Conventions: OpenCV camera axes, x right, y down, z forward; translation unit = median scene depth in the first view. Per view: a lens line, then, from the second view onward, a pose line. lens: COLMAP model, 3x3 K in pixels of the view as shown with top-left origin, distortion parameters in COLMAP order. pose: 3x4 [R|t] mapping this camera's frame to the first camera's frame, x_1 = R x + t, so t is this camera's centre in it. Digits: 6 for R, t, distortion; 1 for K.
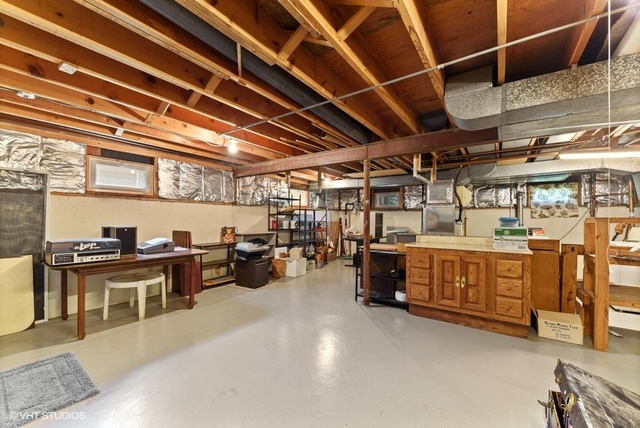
lens RADIAL K [[247.3, 0, 322.7], [0, 247.3, 218.9], [0, 0, 1]] dist [0.013576, 0.000084]
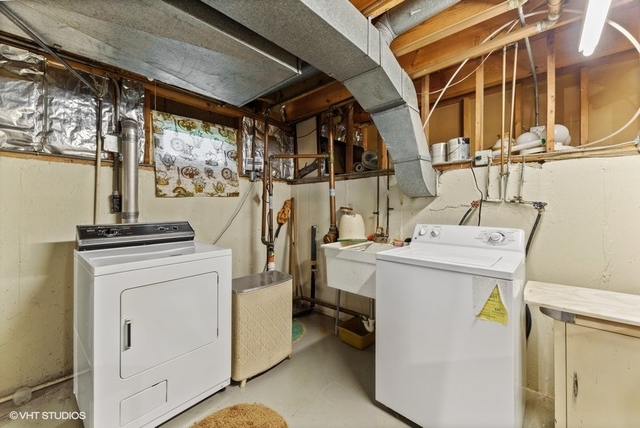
lens RADIAL K [[247.3, 0, 322.4], [0, 247.3, 212.0], [0, 0, 1]] dist [0.013576, 0.000084]
pose [[0.119376, -0.009943, 0.992799, 0.498581], [-0.001716, 0.999946, 0.010221, 0.017236], [-0.992848, -0.002924, 0.119352, 0.718558]]
